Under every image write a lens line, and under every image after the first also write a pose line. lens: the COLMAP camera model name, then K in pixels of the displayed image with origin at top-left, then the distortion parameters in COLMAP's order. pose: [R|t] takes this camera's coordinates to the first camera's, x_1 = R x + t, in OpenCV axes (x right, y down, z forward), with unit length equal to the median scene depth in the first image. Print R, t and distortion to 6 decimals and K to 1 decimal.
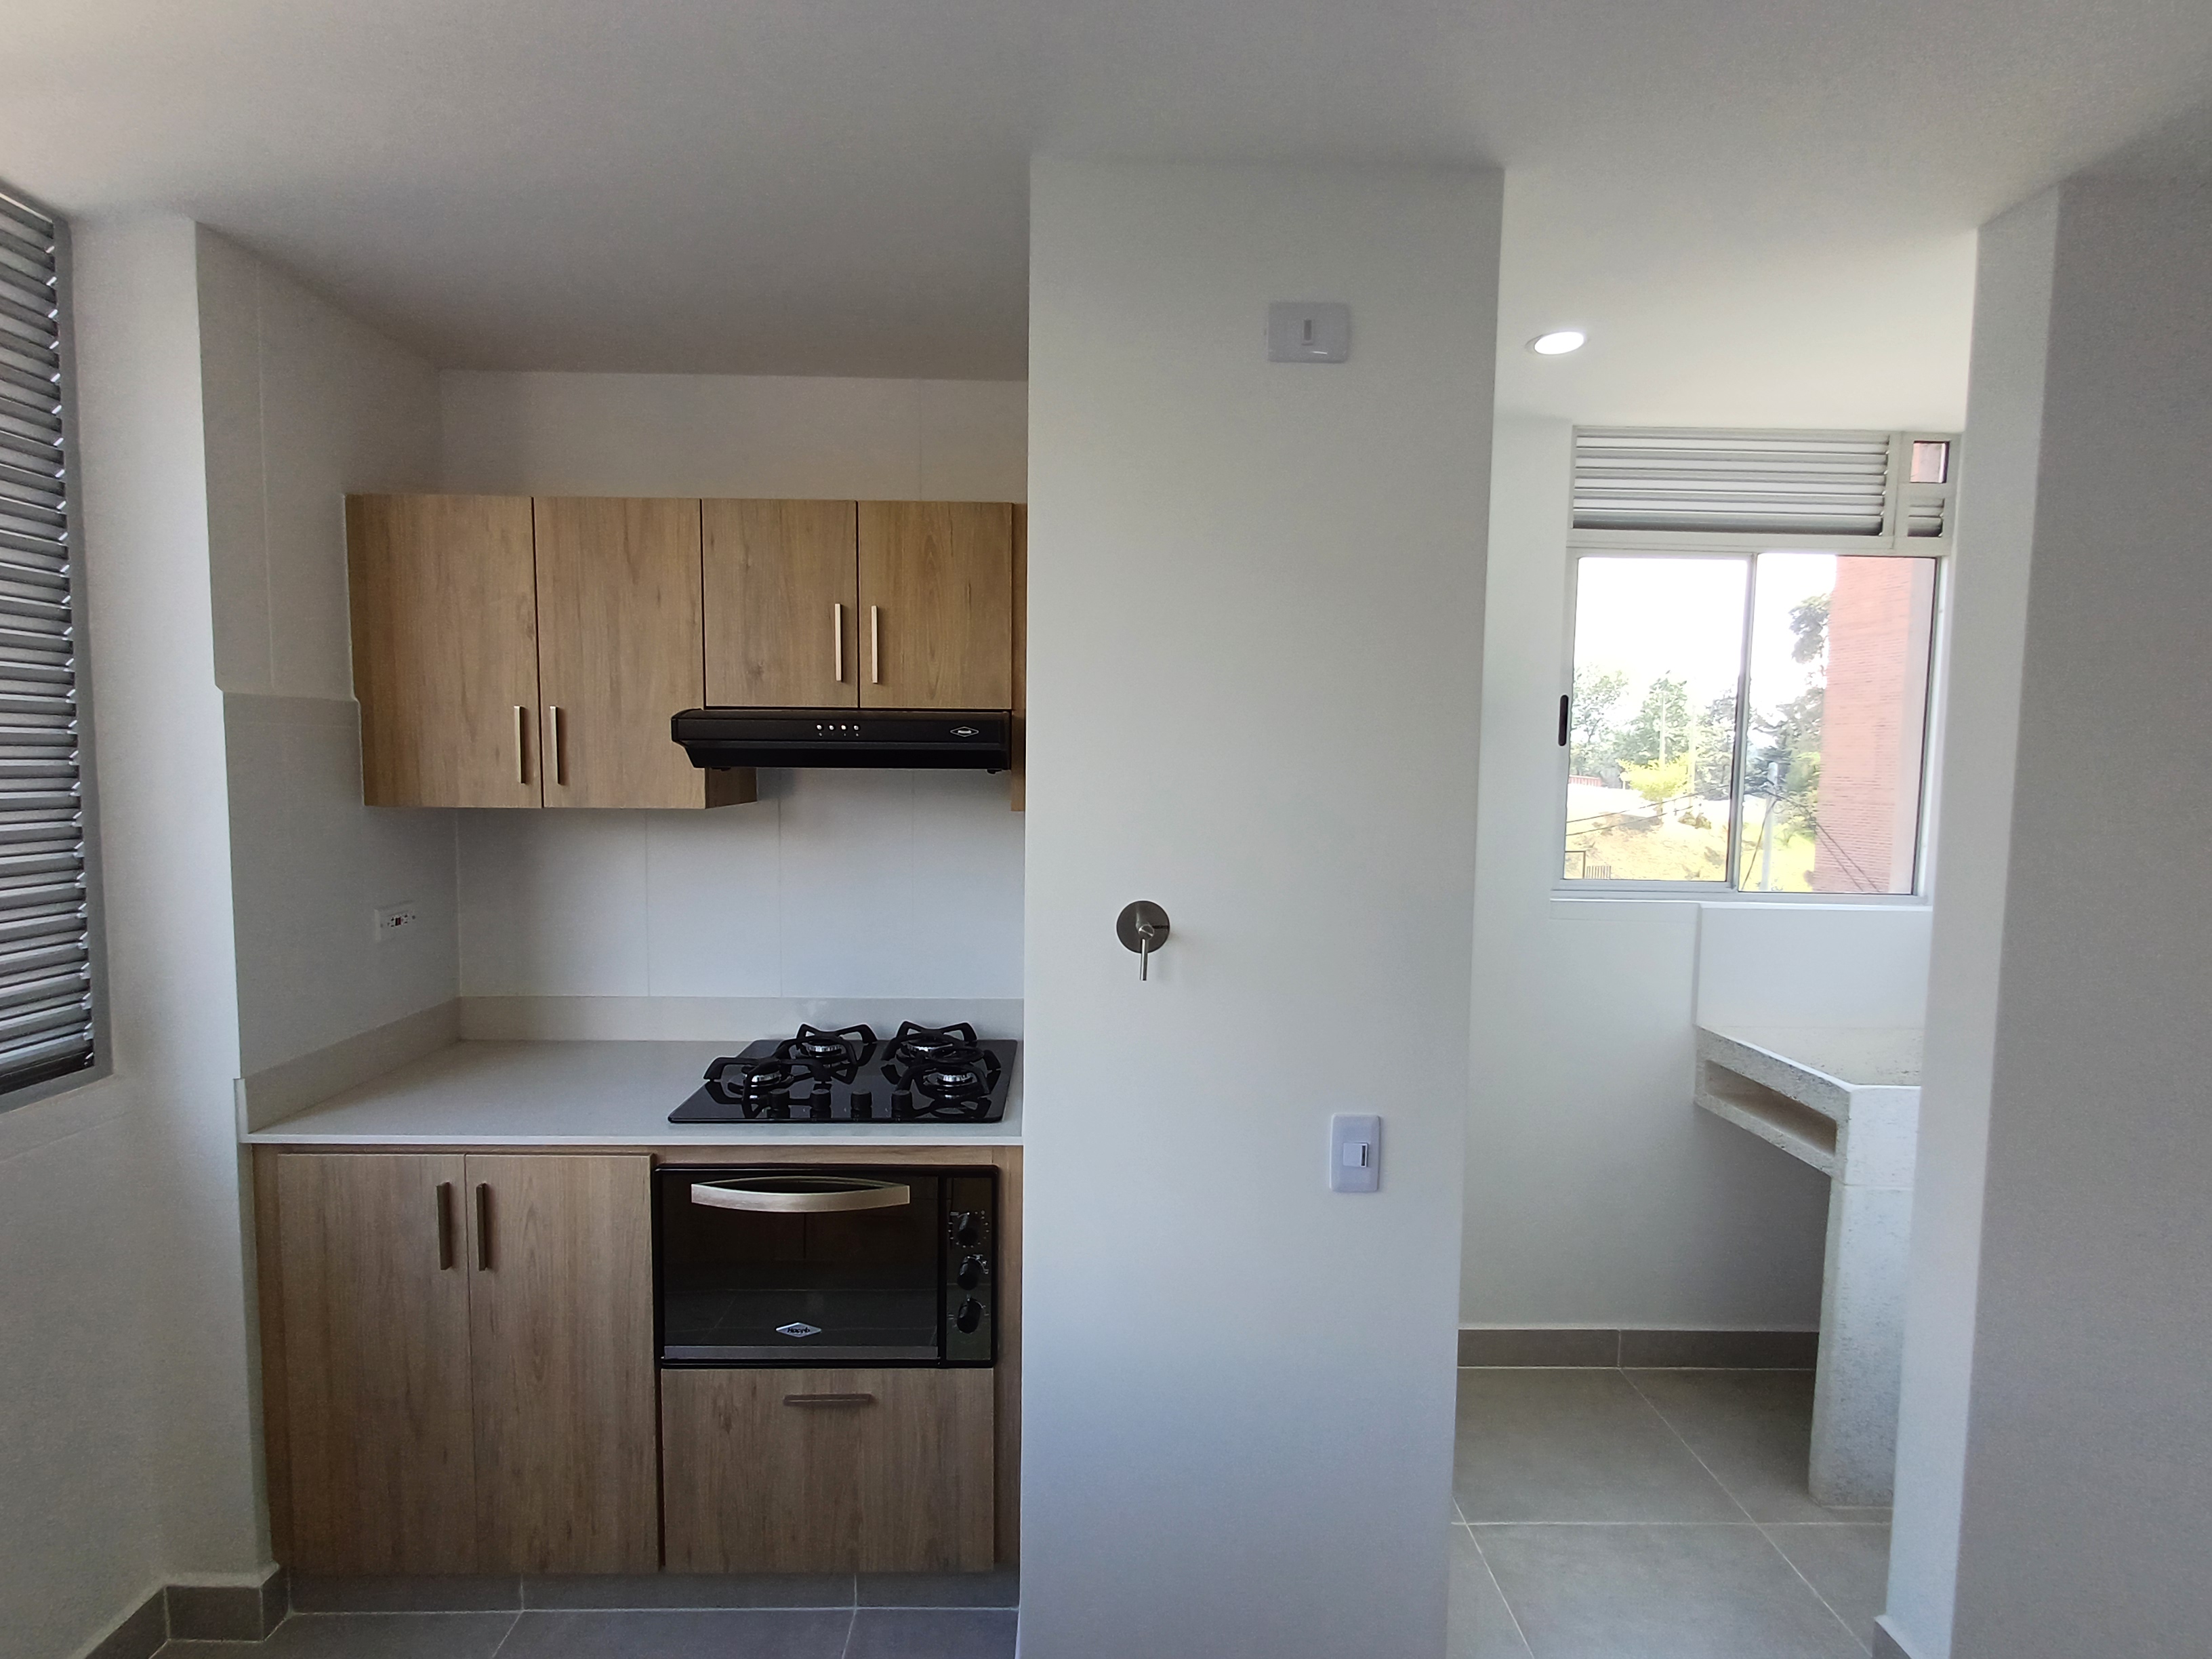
lens RADIAL K [[995.1, 0, 1100.4], [0, 995.1, 827.7], [0, 0, 1]] dist [-0.001686, -0.000325]
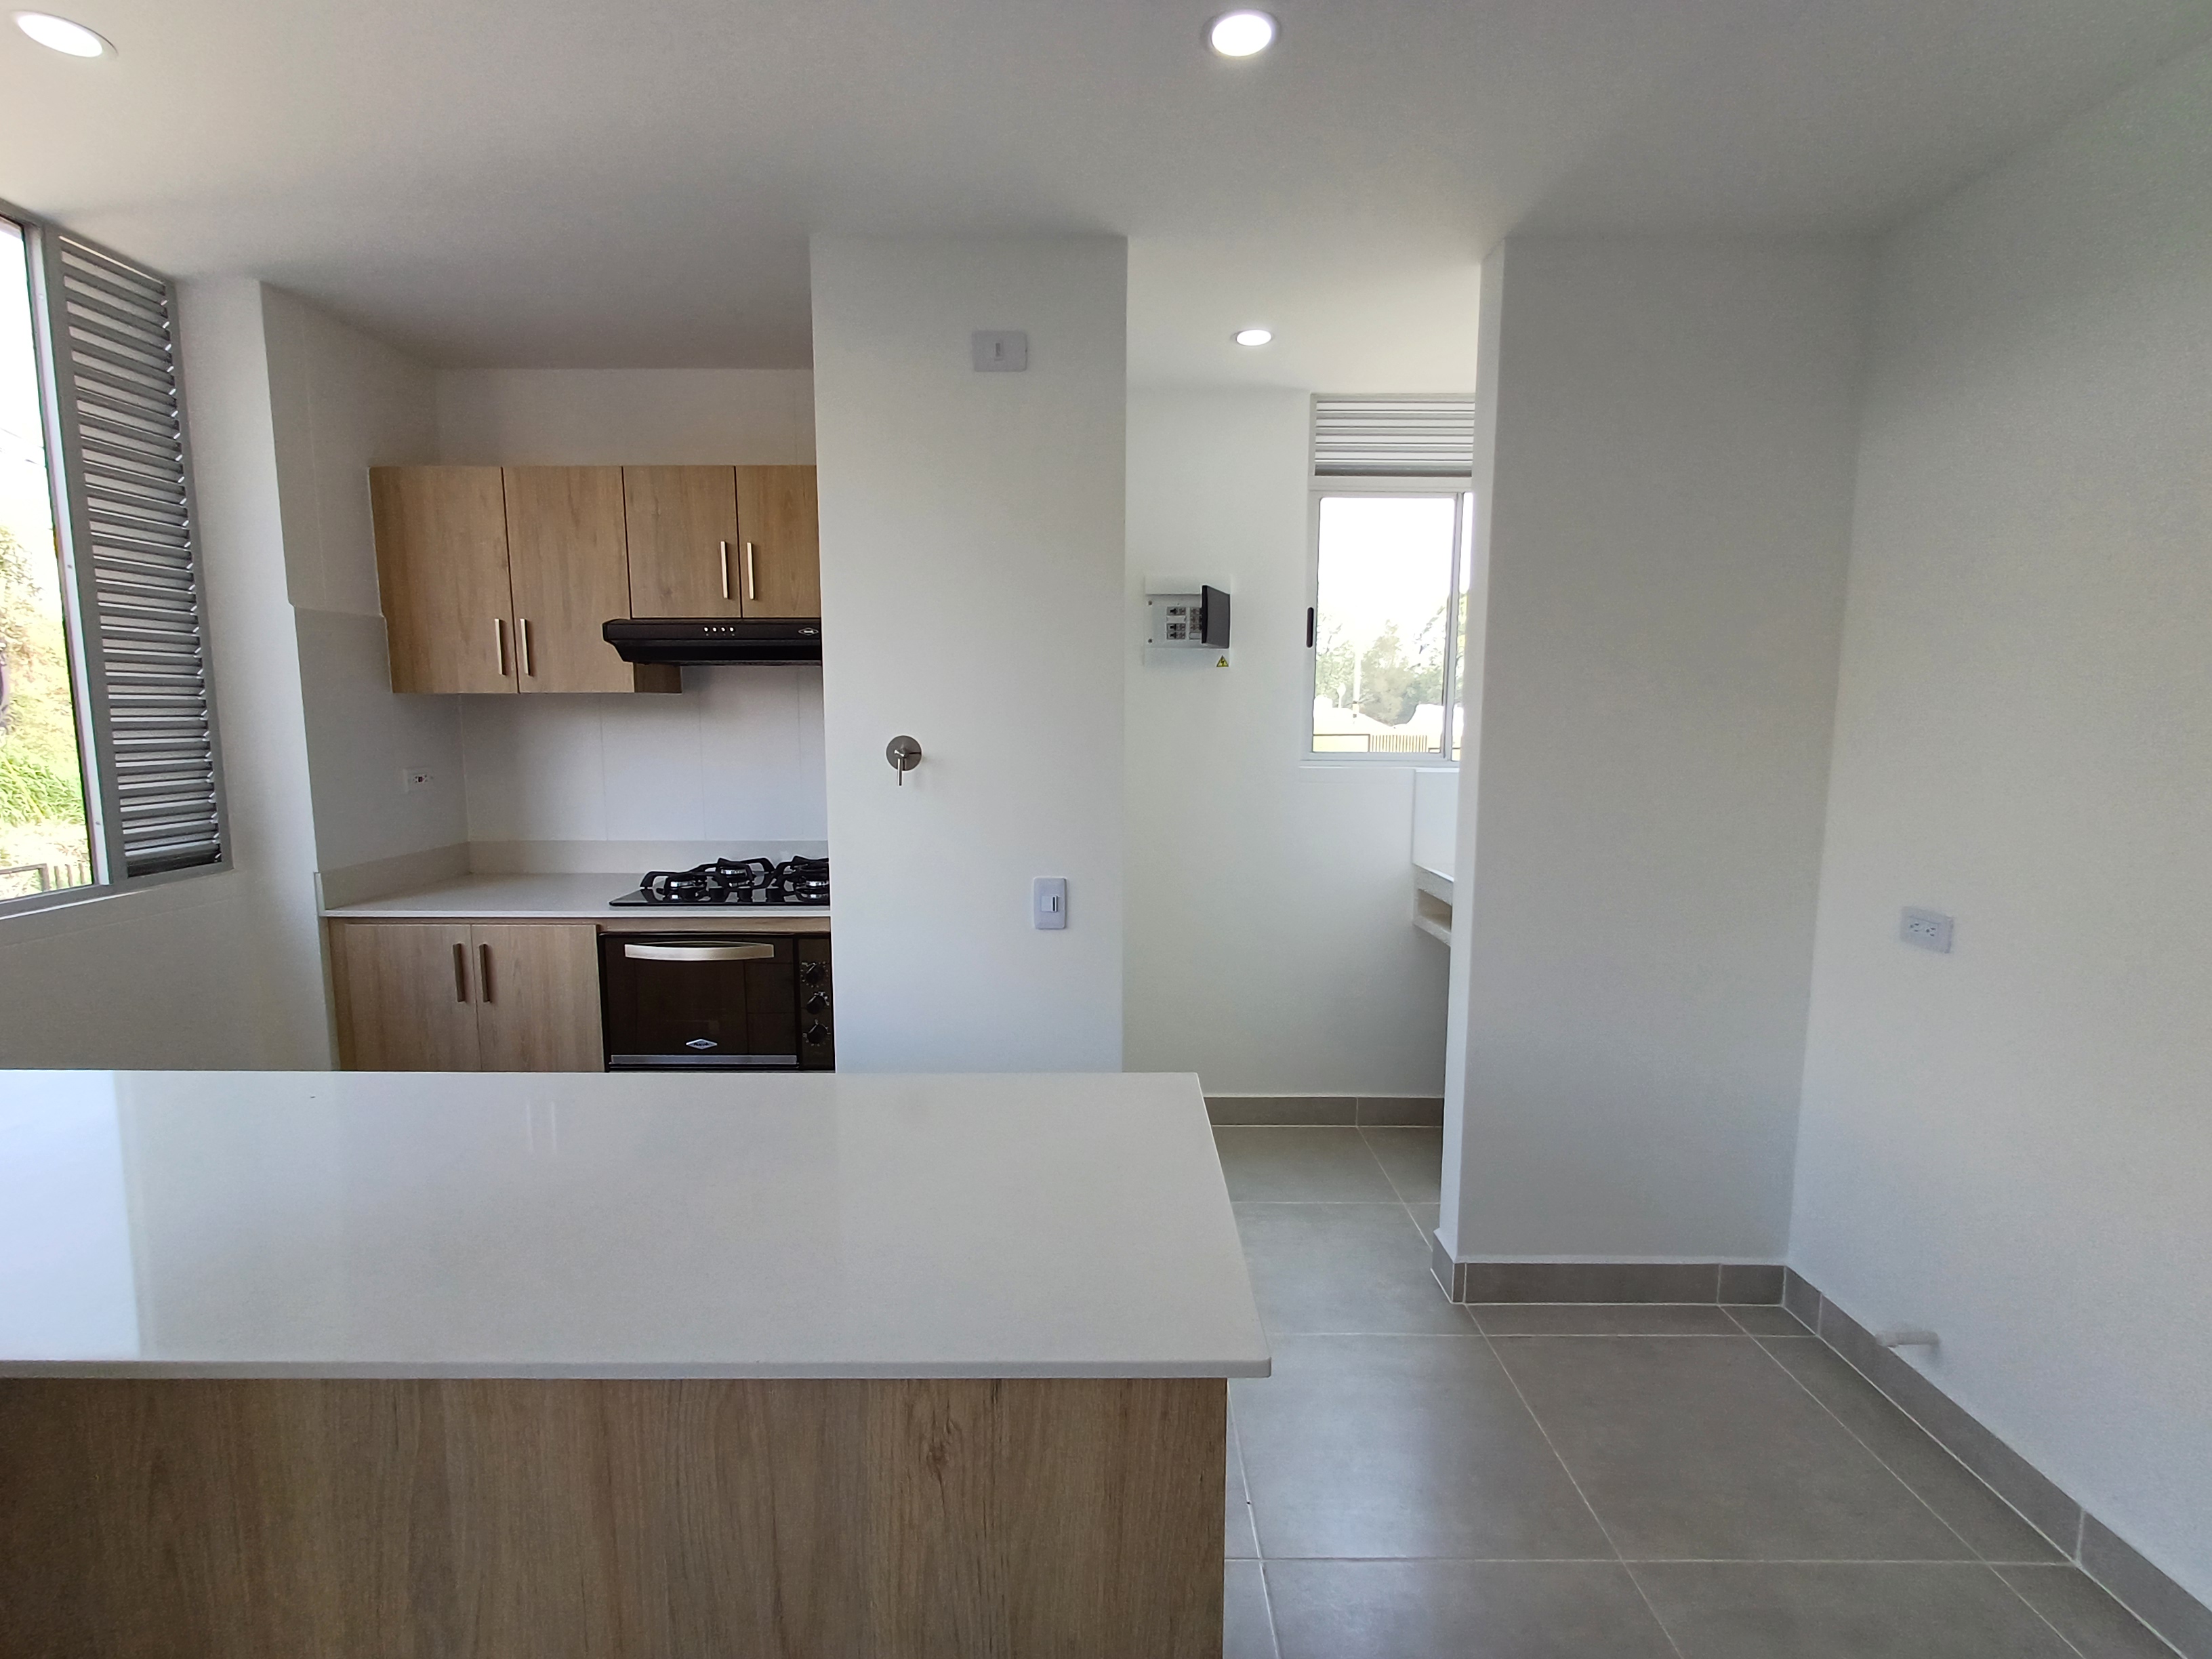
lens RADIAL K [[995.1, 0, 1102.8], [0, 995.1, 825.7], [0, 0, 1]] dist [-0.001686, -0.000325]
pose [[0.999780, -0.008508, -0.019179, 0.316777], [0.009468, 0.998677, 0.050535, 0.115553], [0.018723, -0.050706, 0.998538, -0.432368]]
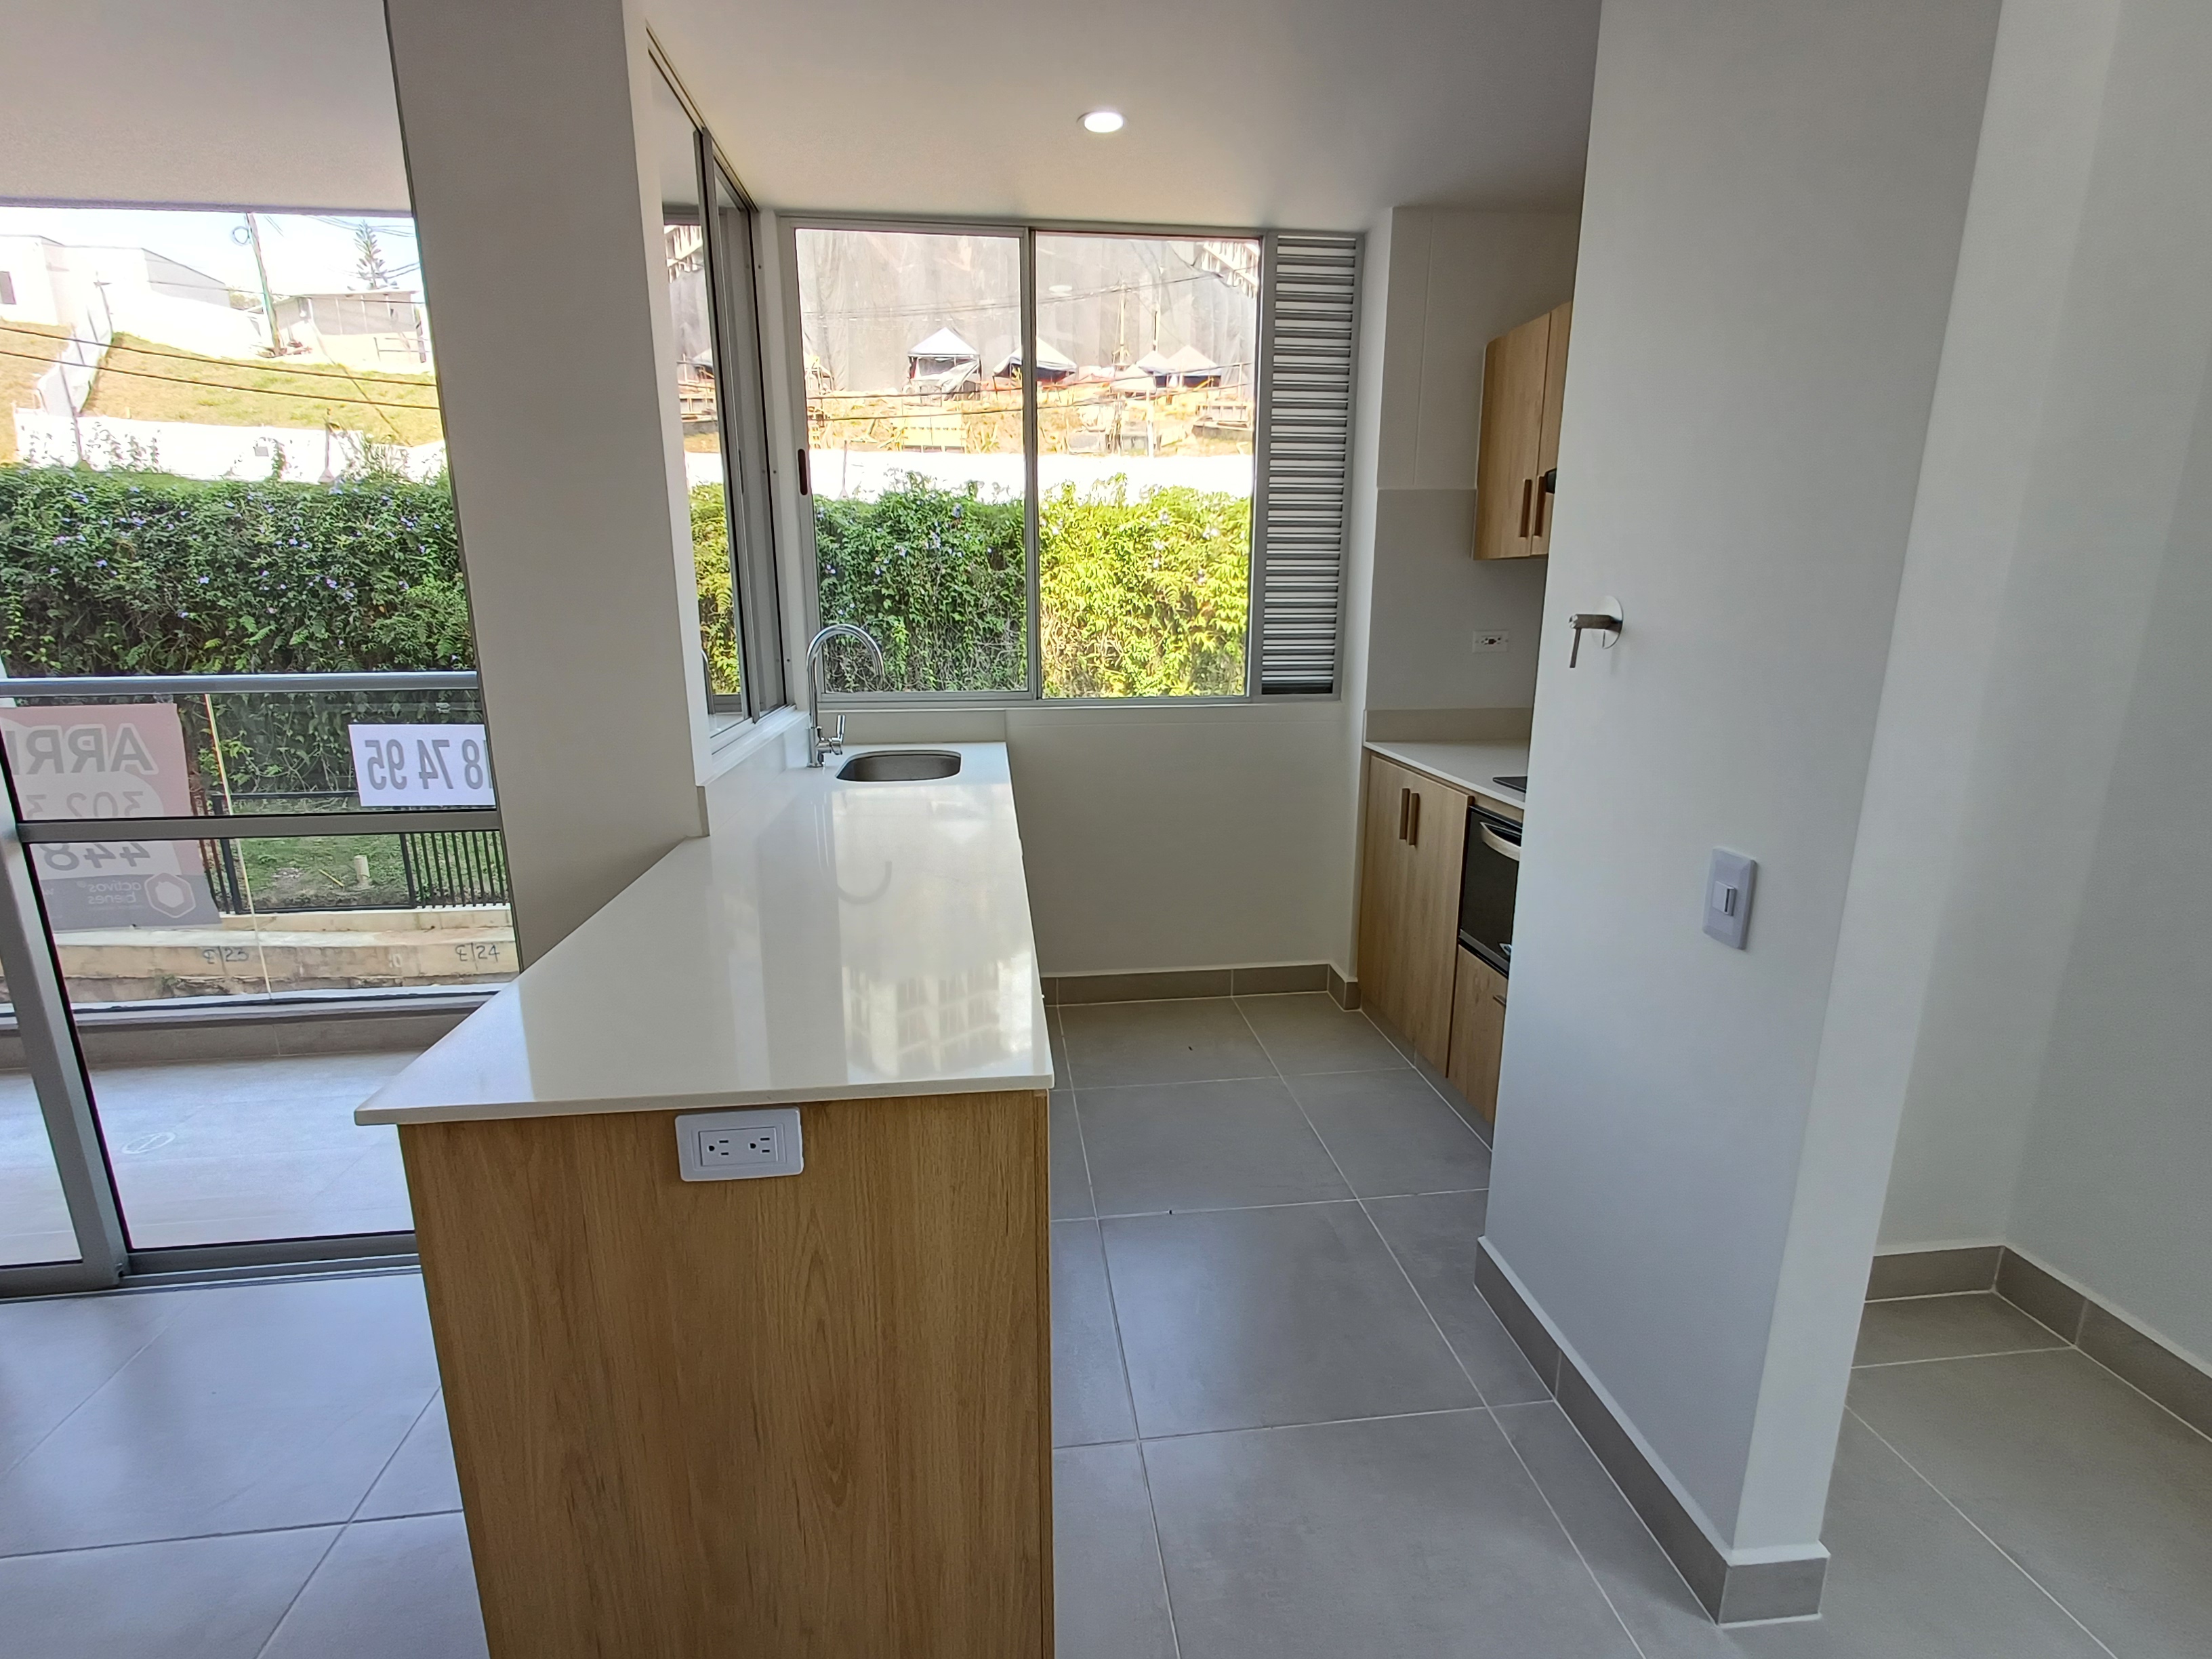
lens RADIAL K [[995.1, 0, 1098.3], [0, 995.1, 833.8], [0, 0, 1]] dist [-0.001686, -0.000325]
pose [[0.094811, 0.221884, -0.970453, 0.888161], [-0.061996, 0.974268, 0.216700, 0.104299], [0.993563, 0.039619, 0.106127, 0.313598]]
